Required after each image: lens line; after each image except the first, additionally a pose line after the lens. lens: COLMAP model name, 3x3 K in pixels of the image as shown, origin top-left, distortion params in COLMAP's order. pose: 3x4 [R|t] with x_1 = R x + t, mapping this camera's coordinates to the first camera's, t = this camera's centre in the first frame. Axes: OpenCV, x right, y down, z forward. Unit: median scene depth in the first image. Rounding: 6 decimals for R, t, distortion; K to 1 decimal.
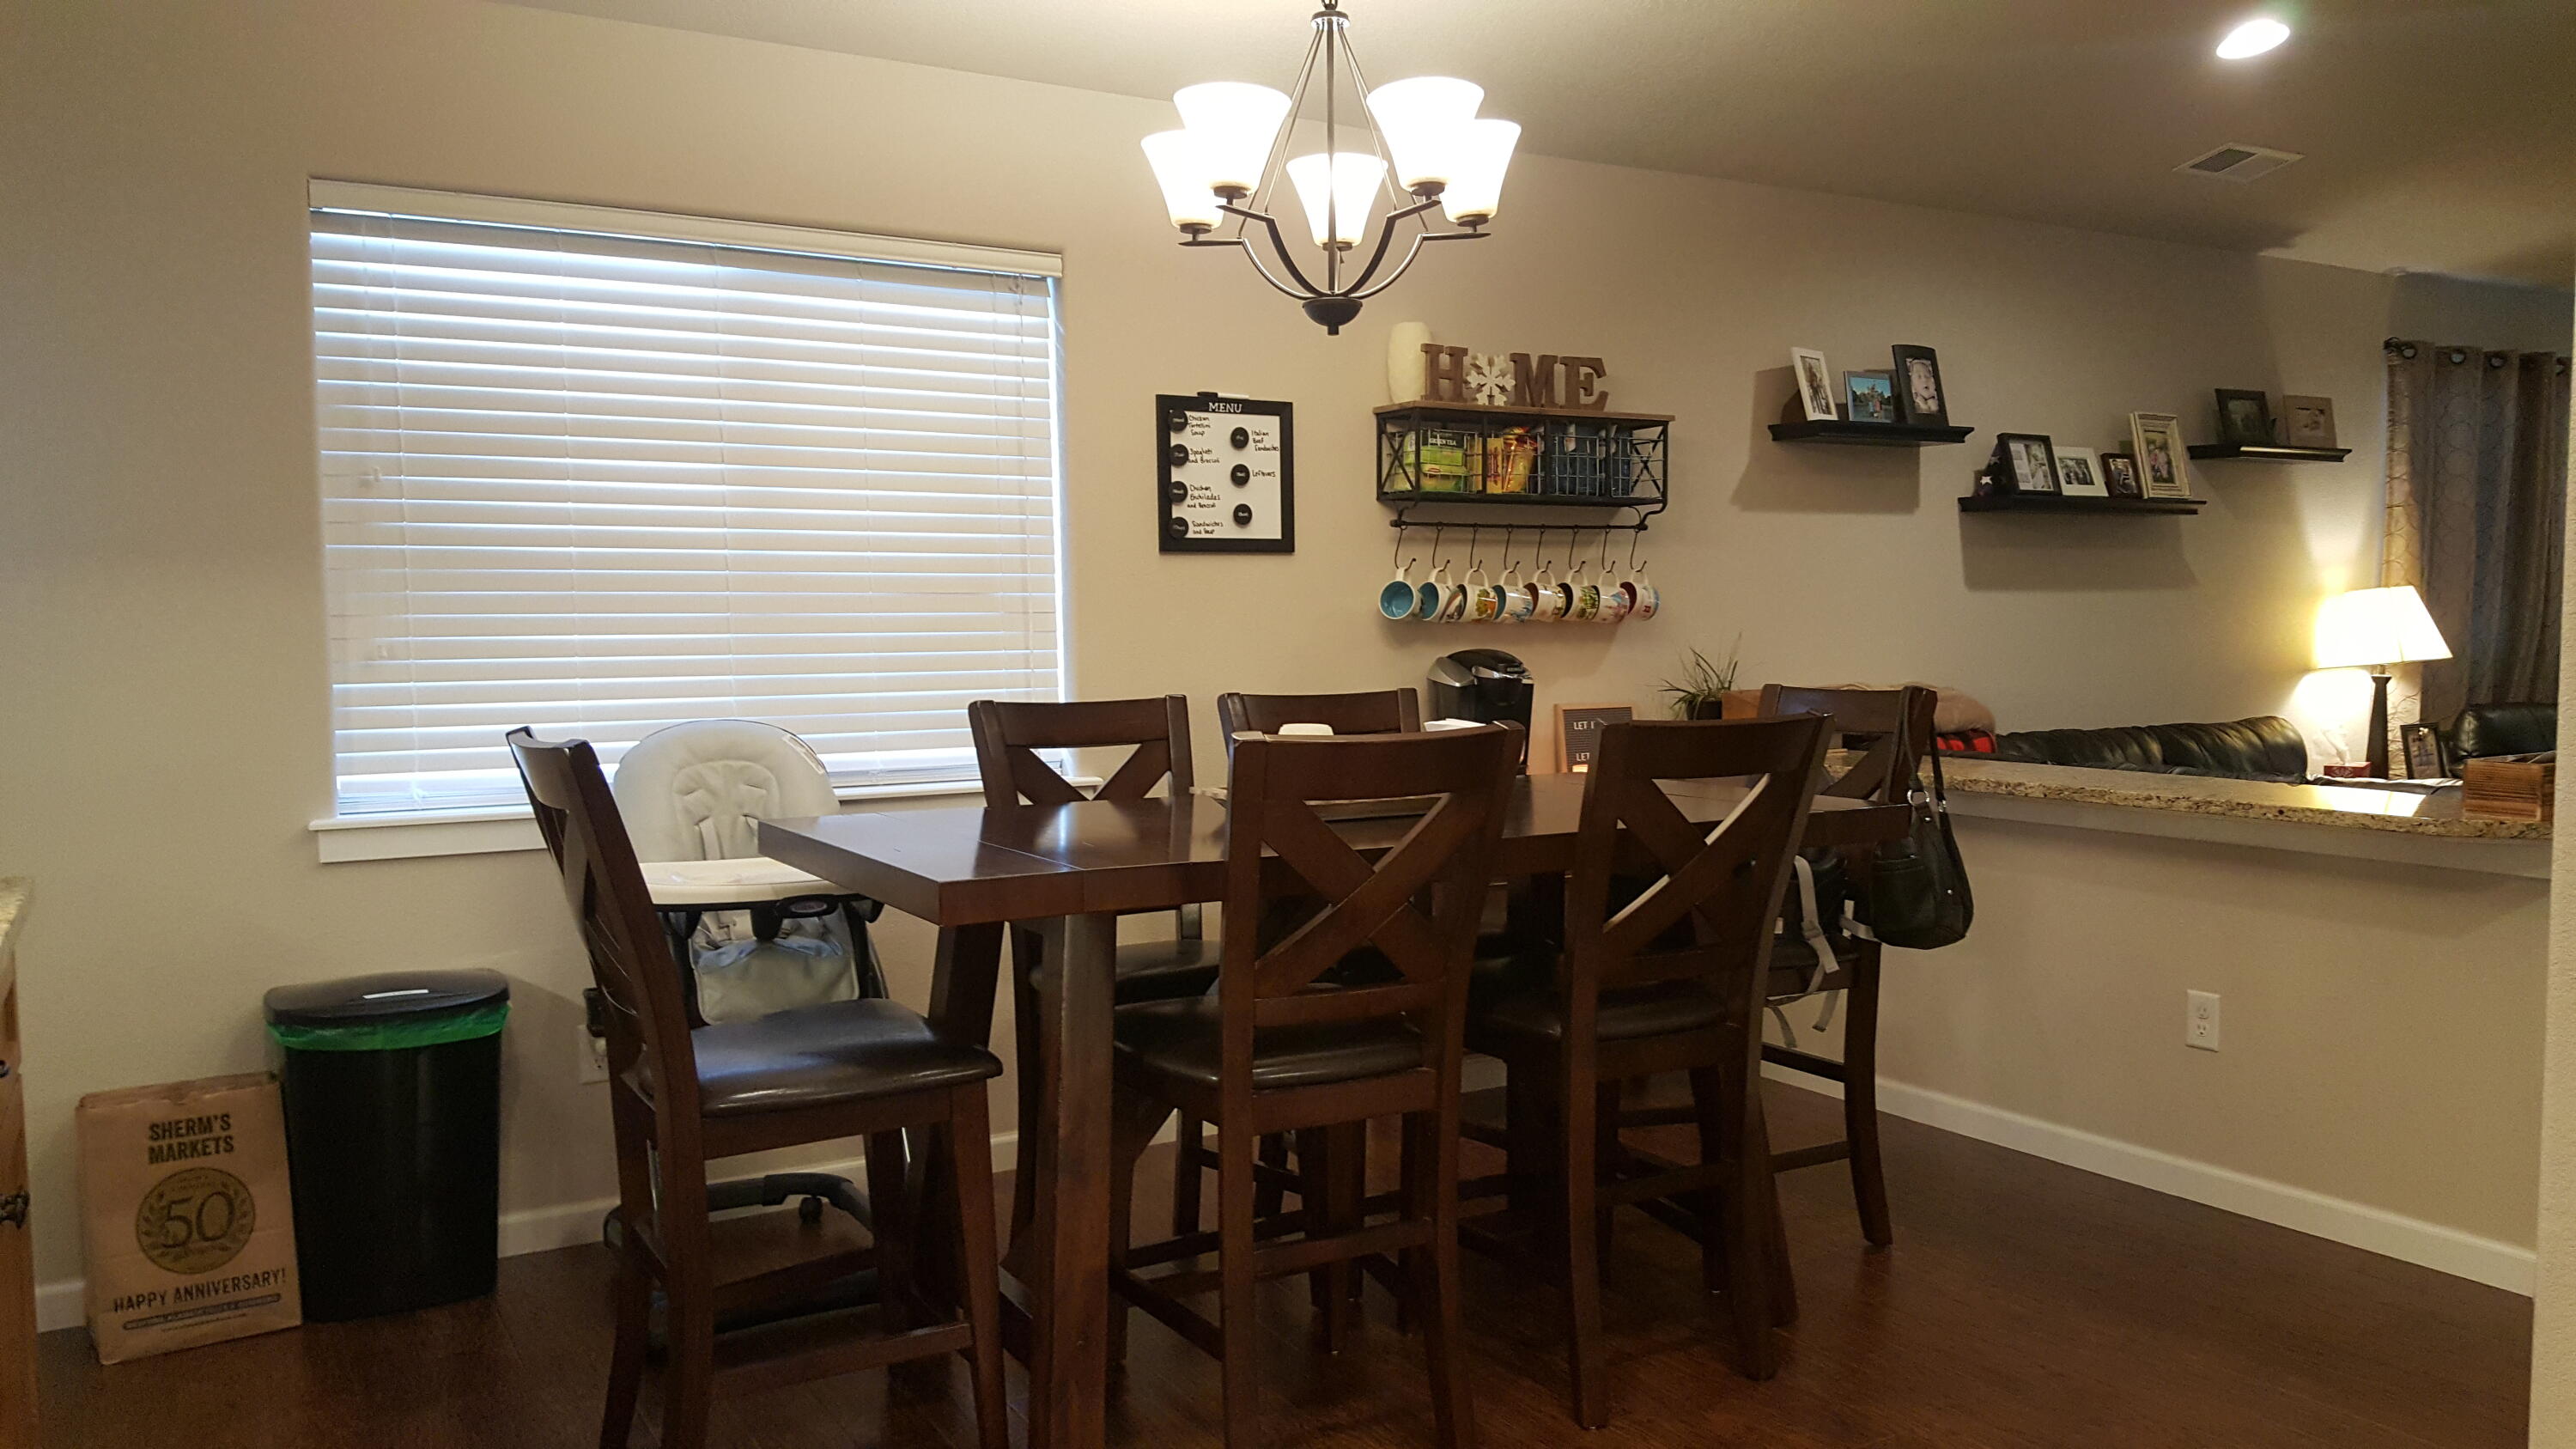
lens RADIAL K [[1899.8, 0, 1283.2], [0, 1899.8, 744.6], [0, 0, 1]] dist [0.087685, -0.120924]
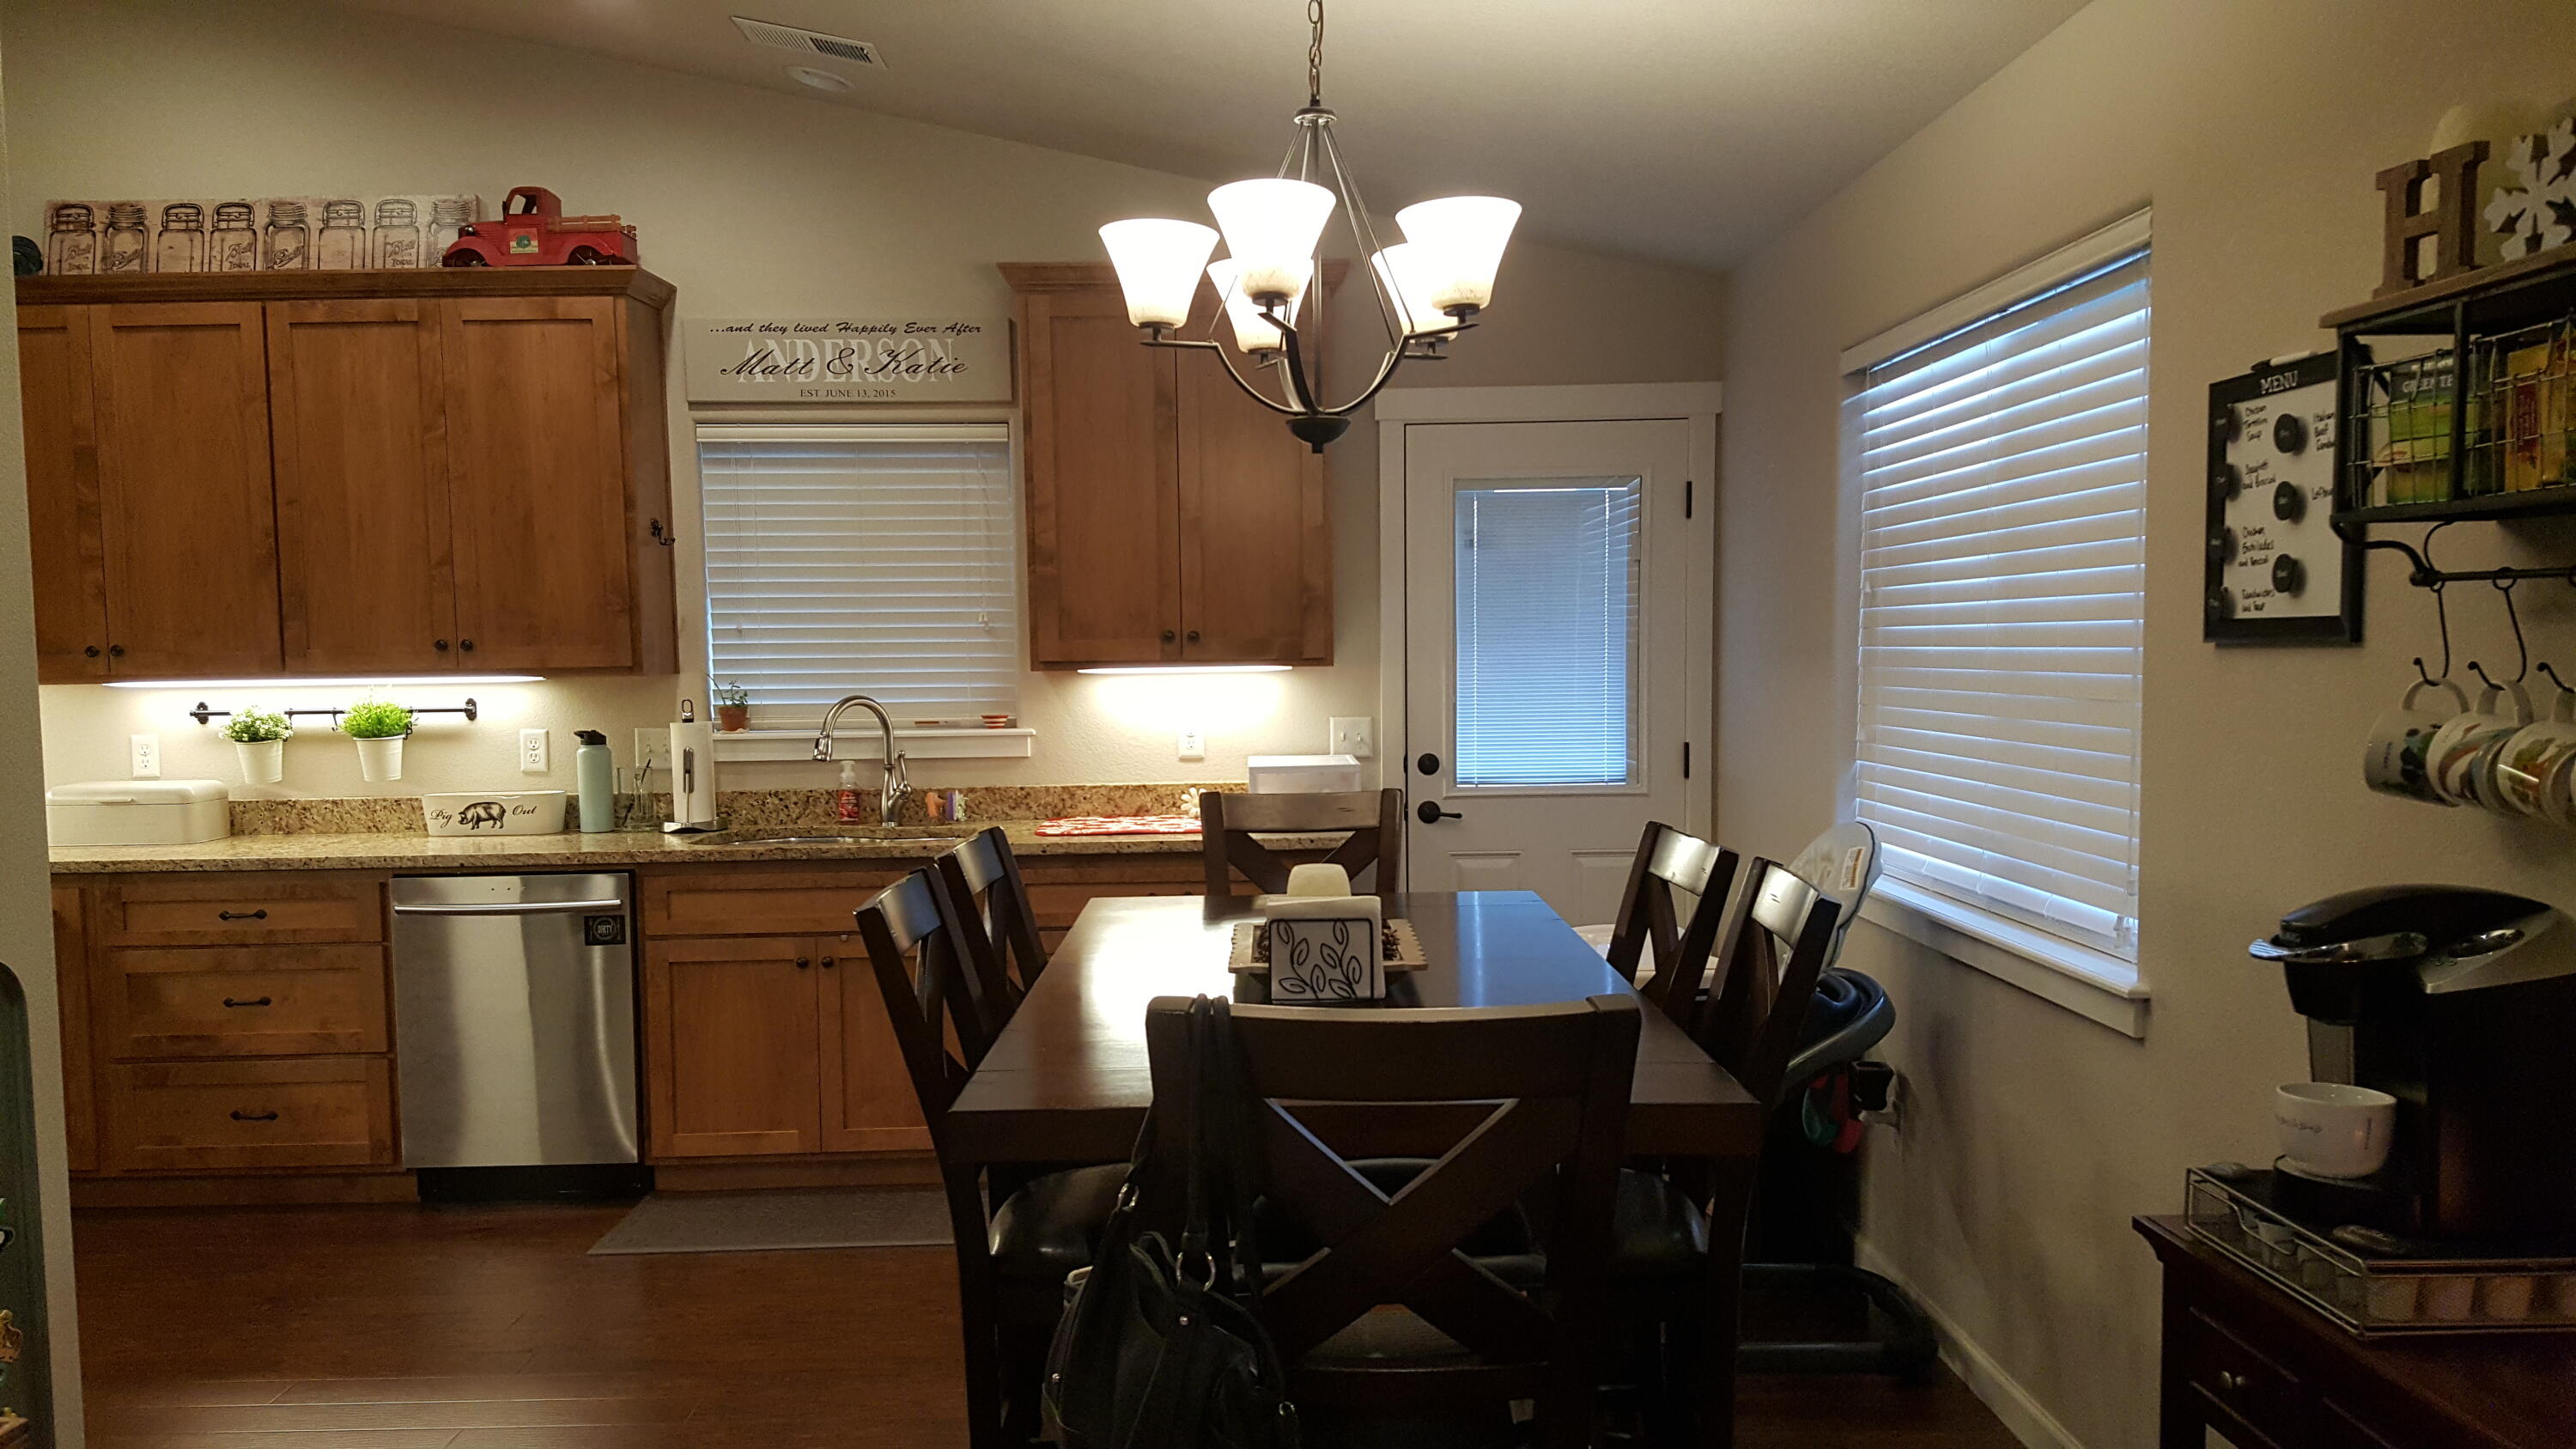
lens RADIAL K [[1899.8, 0, 1236.0], [0, 1899.8, 784.5], [0, 0, 1]] dist [0.087685, -0.120924]
pose [[-0.510382, 0.077753, -0.856426, 0.459388], [-0.043453, 0.992300, 0.115985, -0.085002], [0.858849, 0.096411, -0.503073, 0.775438]]
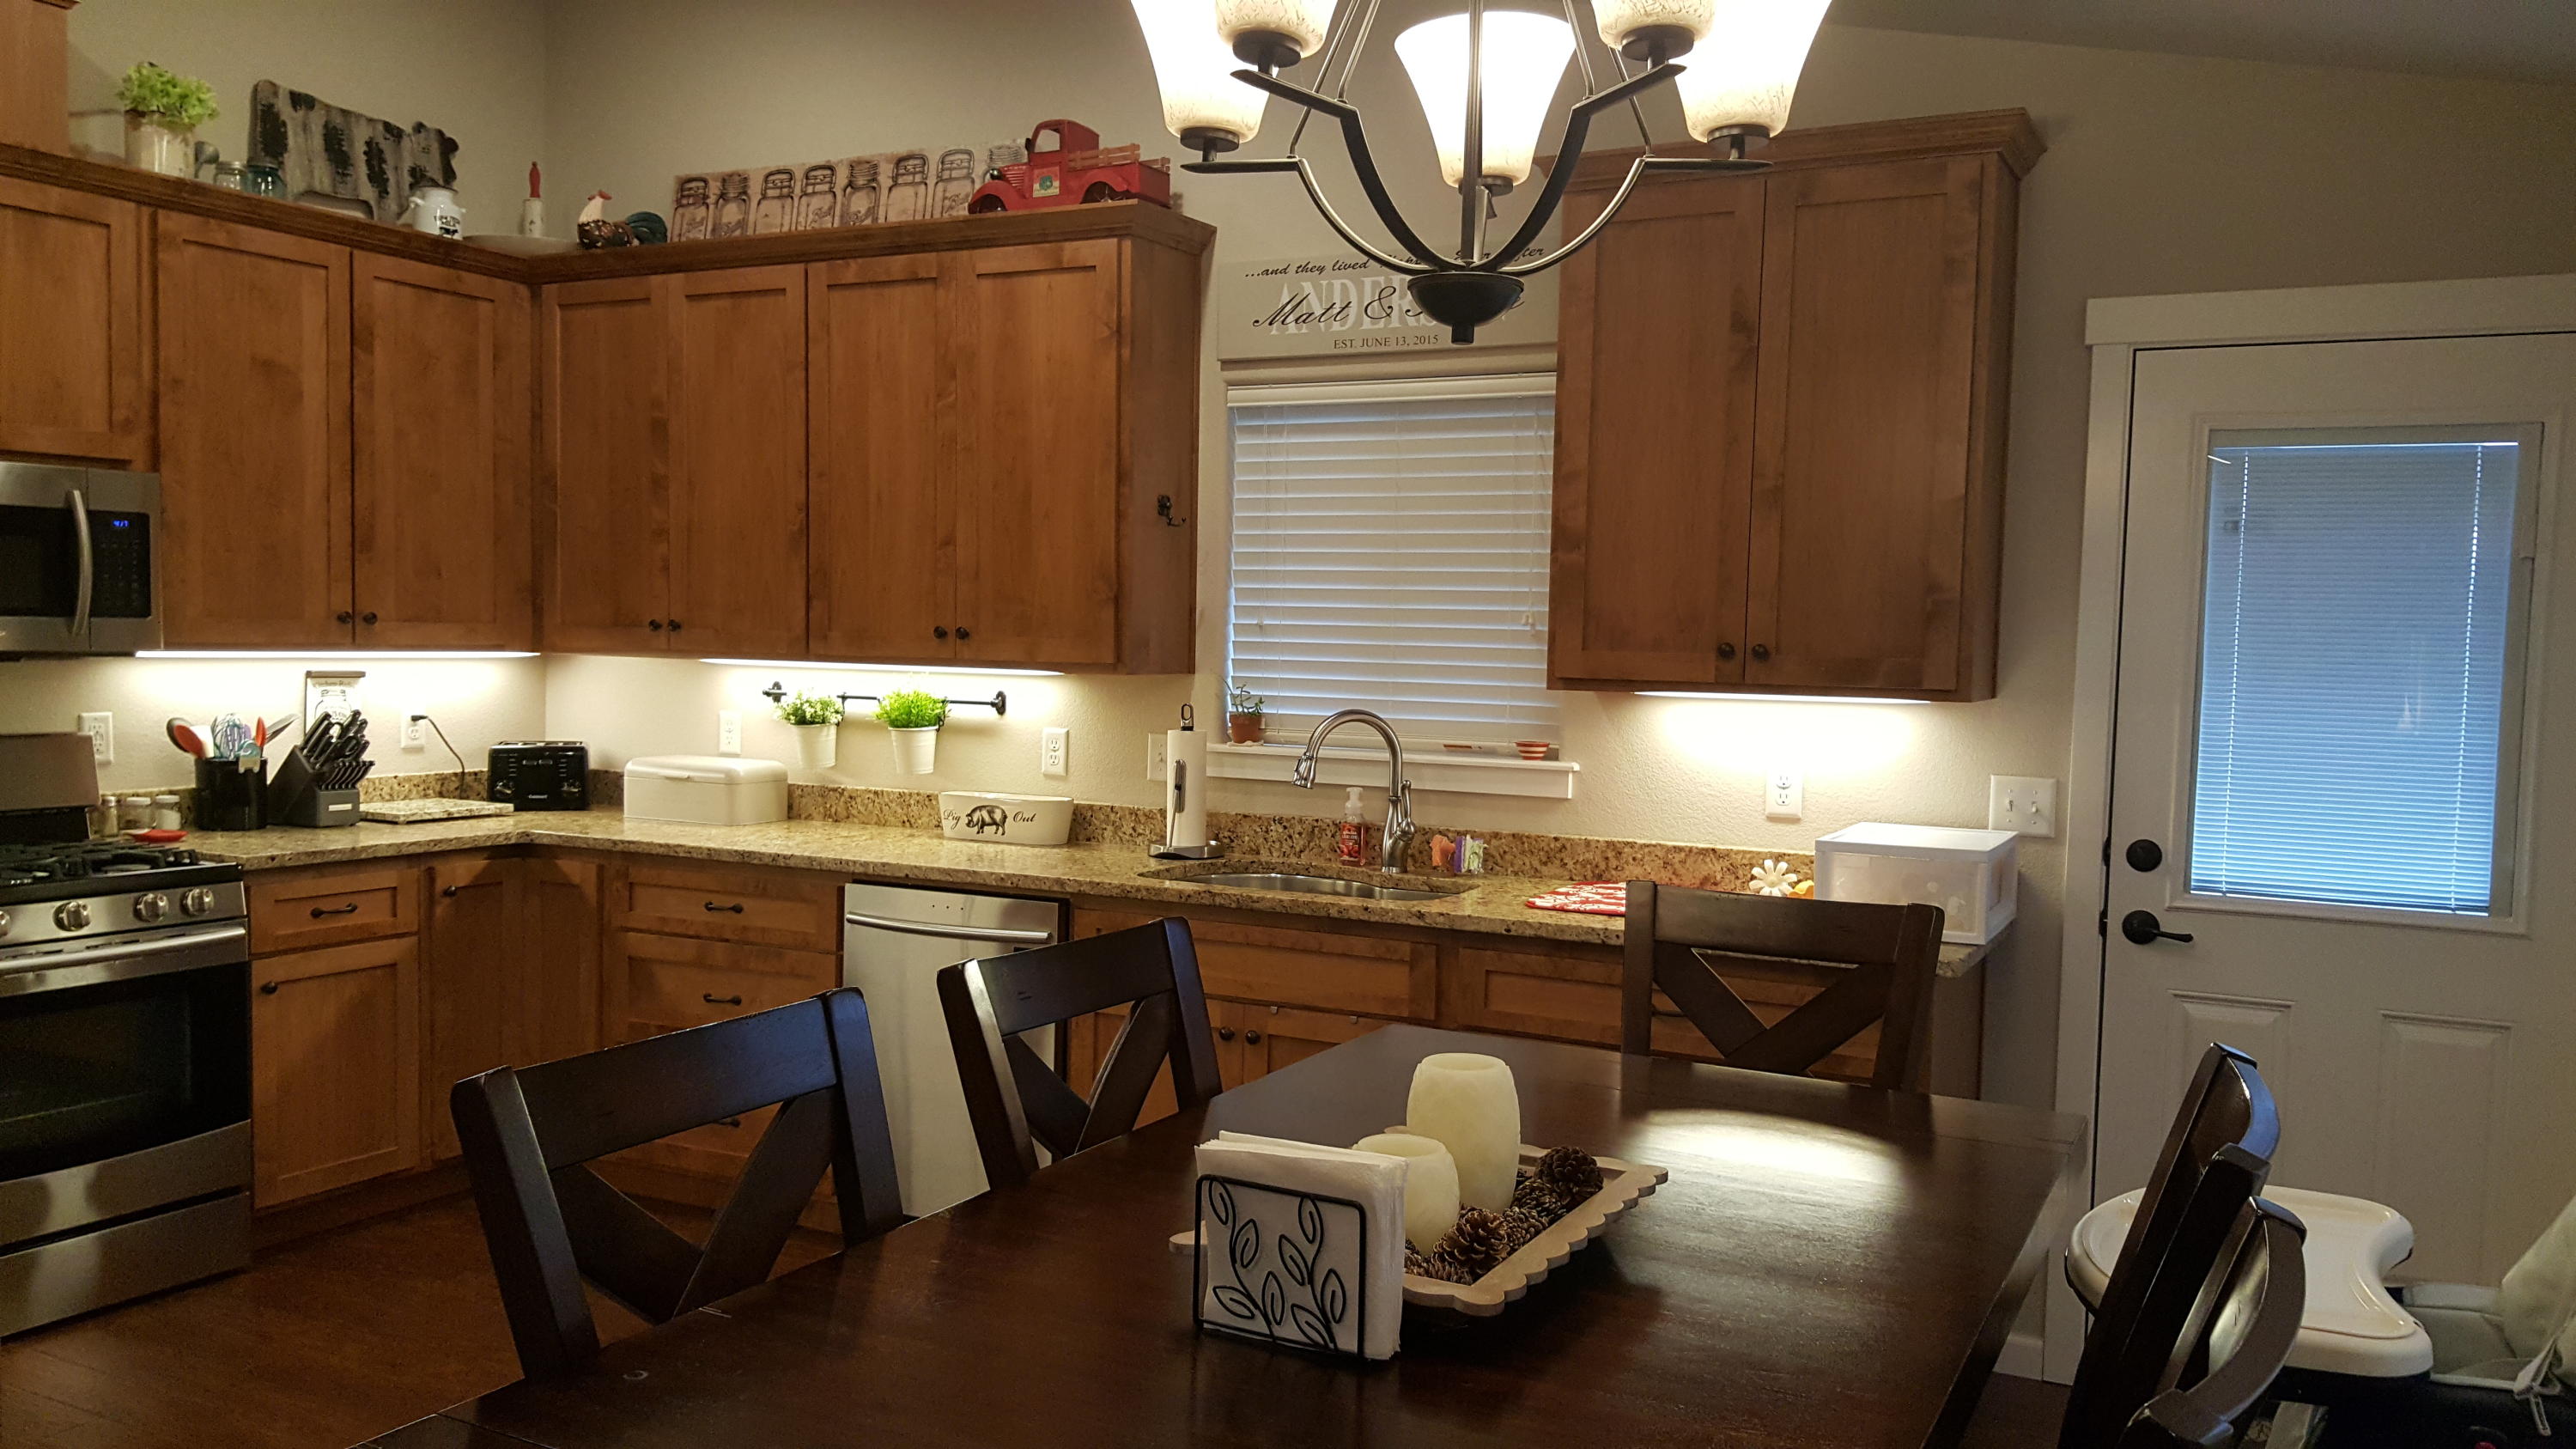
lens RADIAL K [[1899.8, 0, 1297.1], [0, 1899.8, 753.0], [0, 0, 1]] dist [0.087685, -0.120924]
pose [[-0.844770, 0.019030, -0.534791, 0.198106], [-0.056615, 0.990580, 0.124680, -0.087748], [0.532126, 0.135603, -0.835735, 0.766734]]
